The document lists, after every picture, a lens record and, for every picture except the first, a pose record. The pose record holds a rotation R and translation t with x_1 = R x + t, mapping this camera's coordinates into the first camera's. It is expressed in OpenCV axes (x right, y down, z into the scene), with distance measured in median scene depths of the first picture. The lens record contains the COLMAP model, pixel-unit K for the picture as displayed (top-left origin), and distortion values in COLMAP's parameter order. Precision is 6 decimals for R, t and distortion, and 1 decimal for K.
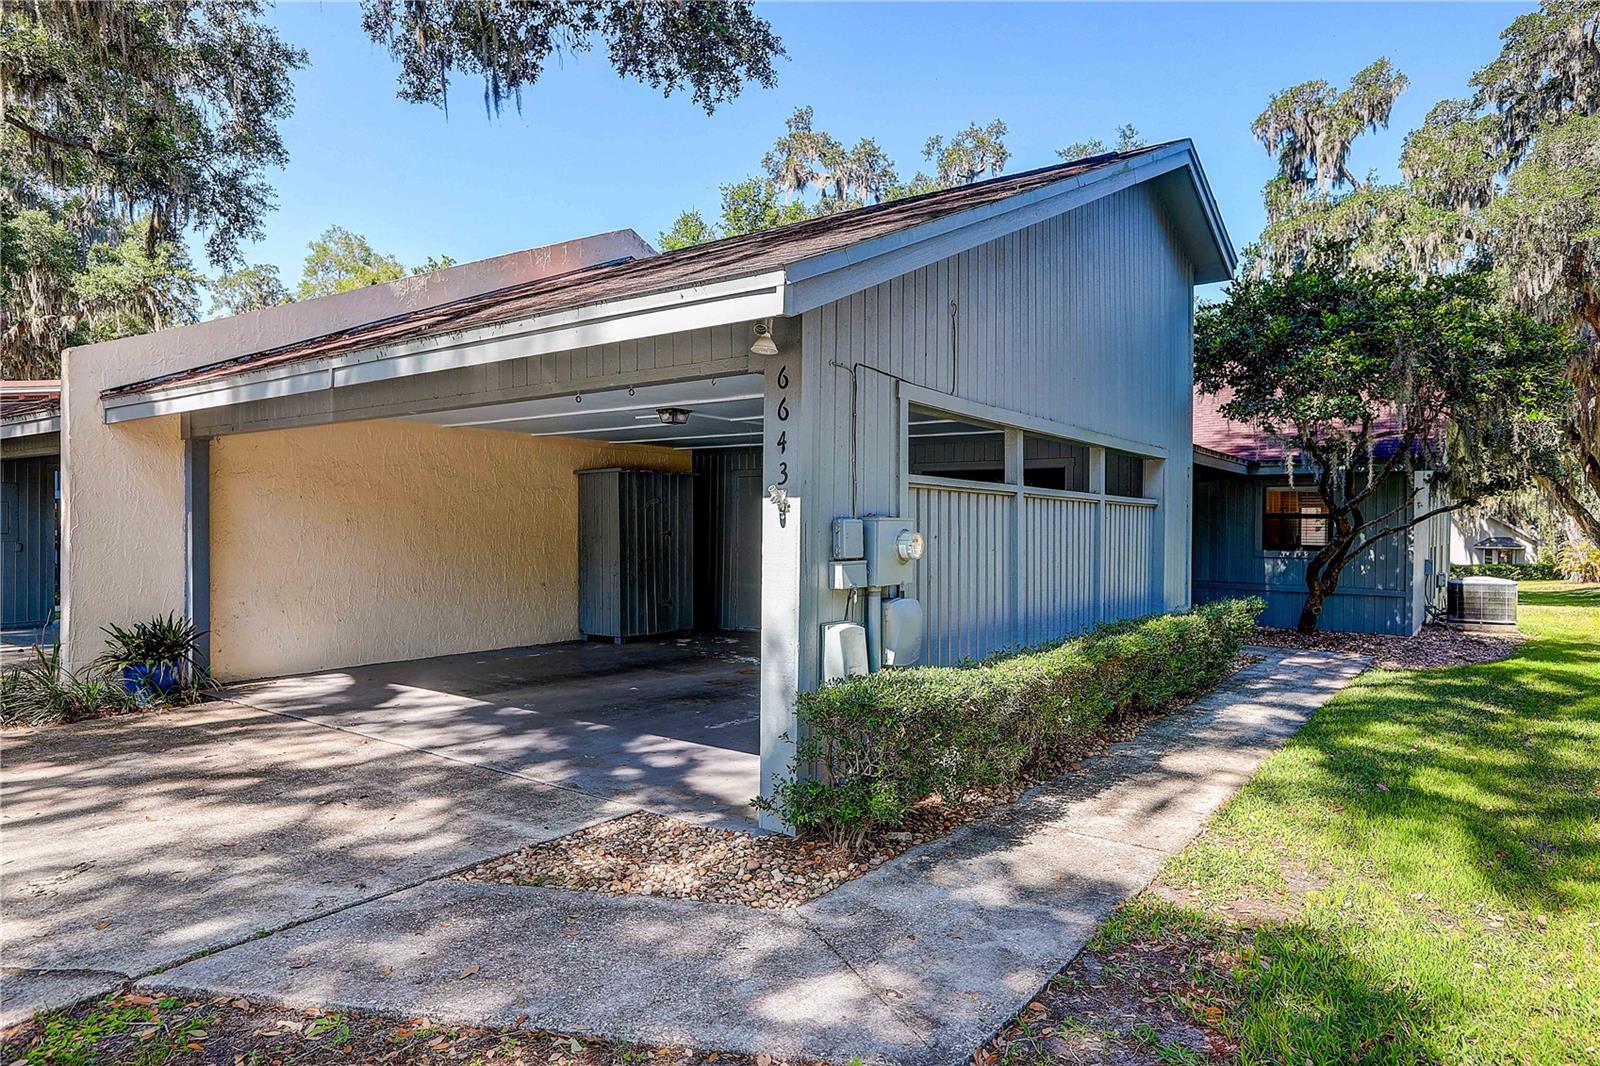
lens RADIAL K [[961.9, 0, 800.0], [0, 961.9, 533.0], [0, 0, 1]] dist [-0.042893, 0.046091]
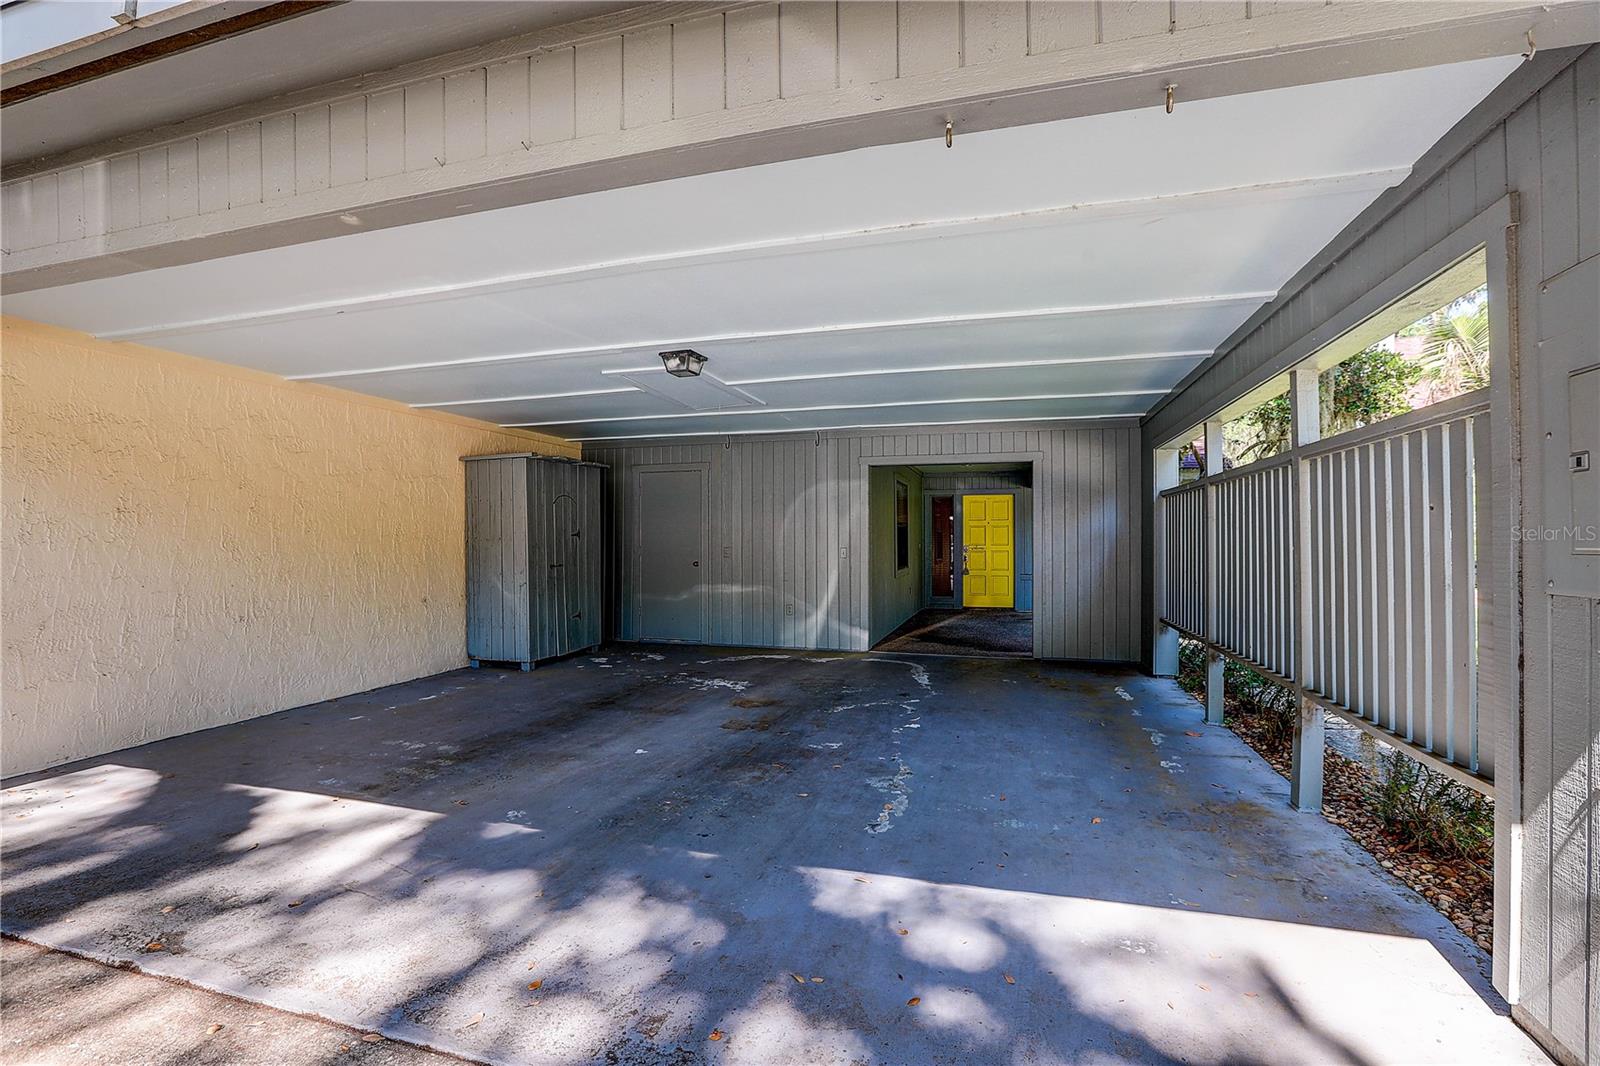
lens RADIAL K [[725.1, 0, 800.0], [0, 725.1, 533.0], [0, 0, 1]] dist [-0.064321, 0.028285]
pose [[0.938798, -0.006605, 0.344405, -0.179063], [0.010857, 0.999887, -0.010419, 0.008661], [-0.344297, 0.013520, 0.938764, 0.351172]]
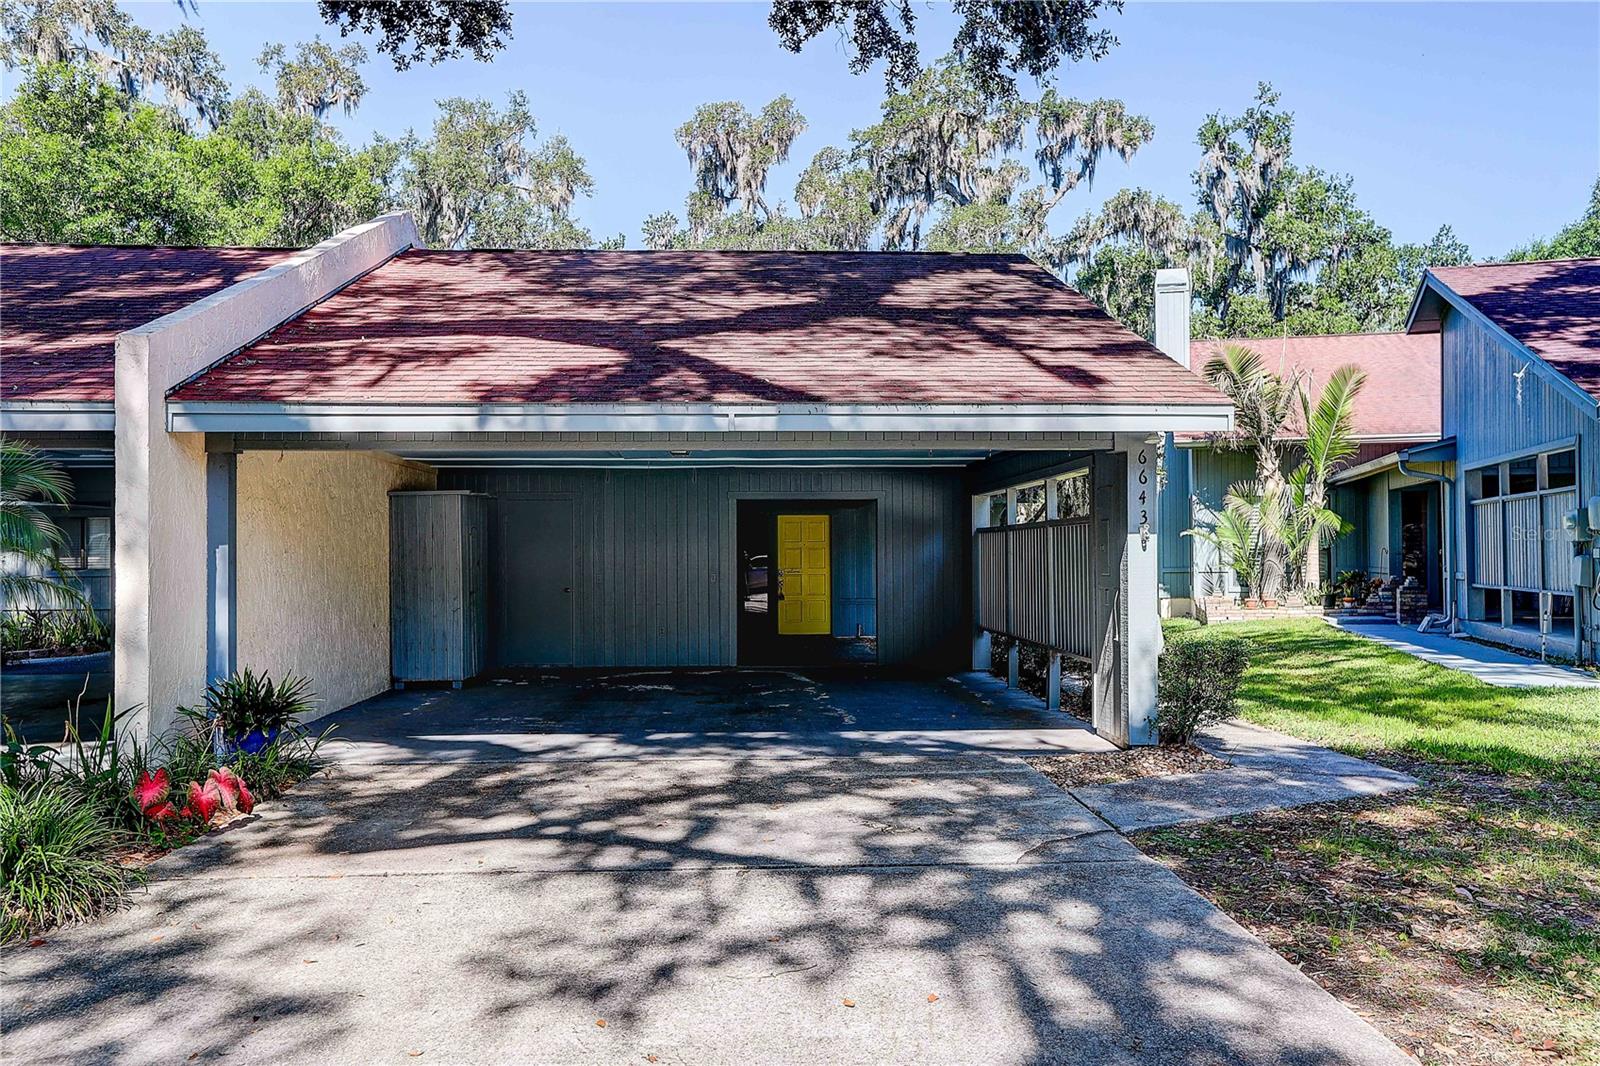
lens RADIAL K [[1215.4, 0, 800.0], [0, 1215.4, 533.0], [0, 0, 1]] dist [-0.007062, 0.070097]
pose [[0.774109, -0.003599, 0.633042, -0.648306], [0.016811, 0.999748, -0.014873, -0.006051], [-0.632829, 0.022156, 0.773975, -0.069025]]
